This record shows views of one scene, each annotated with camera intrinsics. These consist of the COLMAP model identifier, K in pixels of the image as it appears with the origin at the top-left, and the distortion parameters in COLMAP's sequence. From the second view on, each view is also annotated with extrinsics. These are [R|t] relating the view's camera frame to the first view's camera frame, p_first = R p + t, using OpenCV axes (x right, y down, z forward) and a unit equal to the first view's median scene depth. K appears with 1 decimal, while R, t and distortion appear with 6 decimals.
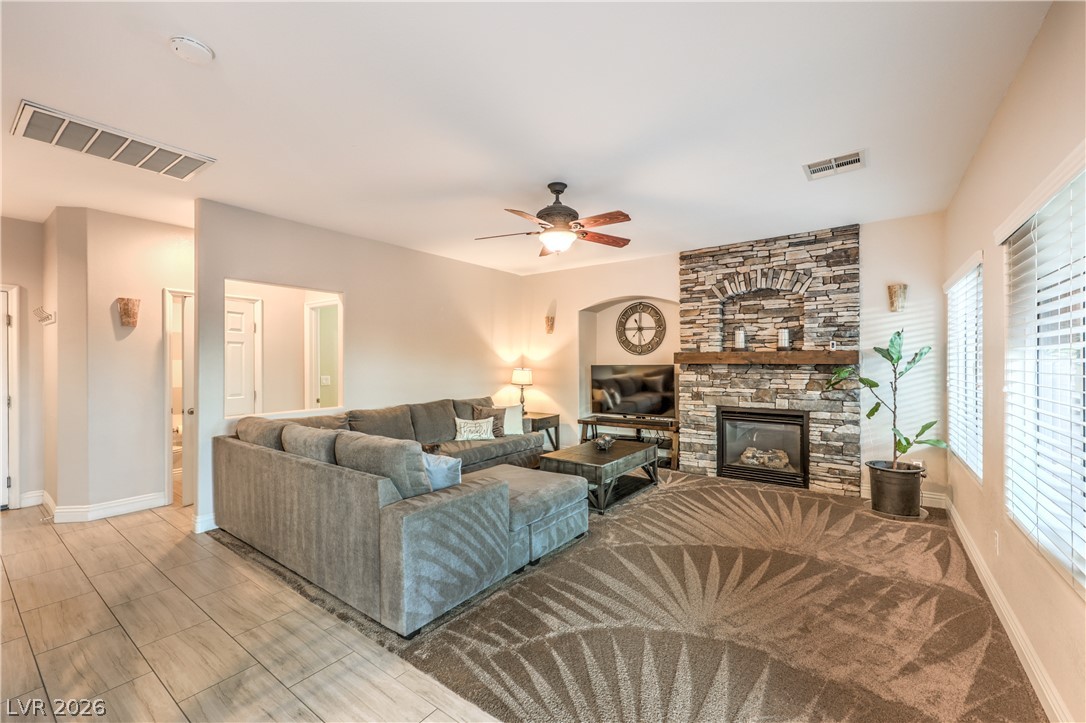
lens RADIAL K [[446.6, 0, 550.4], [0, 446.6, 362.5], [0, 0, 1]] dist [0.002759, -0.000431]
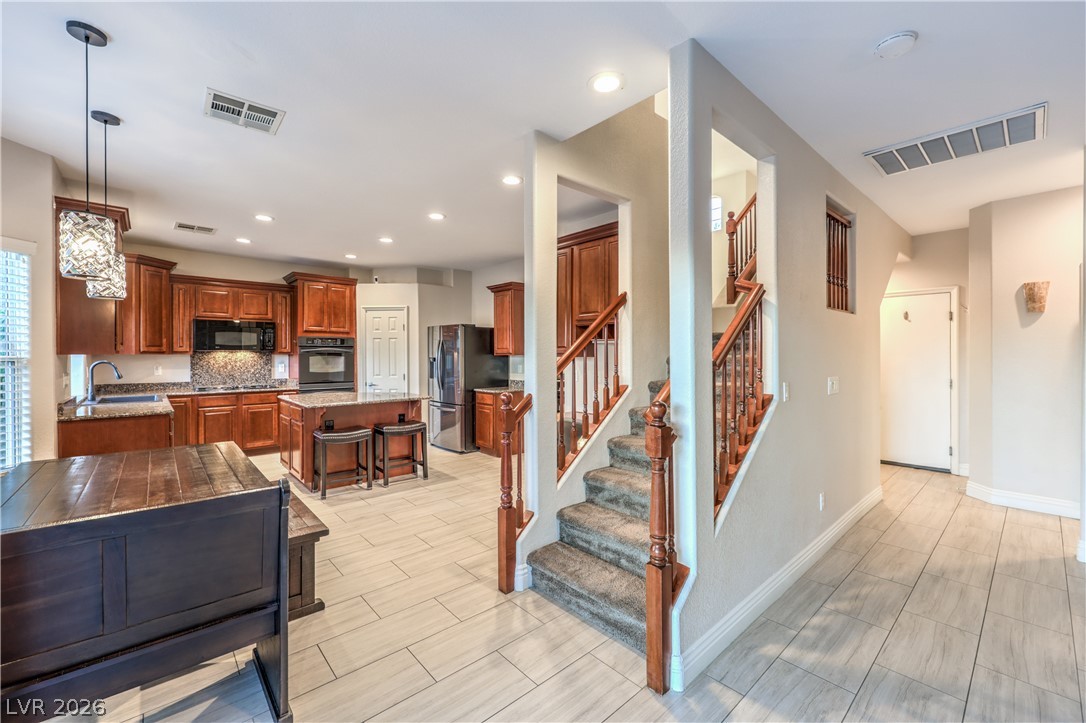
lens RADIAL K [[446.6, 0, 559.3], [0, 446.6, 356.5], [0, 0, 1]] dist [0.002759, -0.000431]
pose [[-0.210906, 0.007922, -0.977474, 0.152038], [0.002044, 0.999969, 0.007663, 0.002519], [0.977504, -0.000382, -0.210916, 0.189819]]
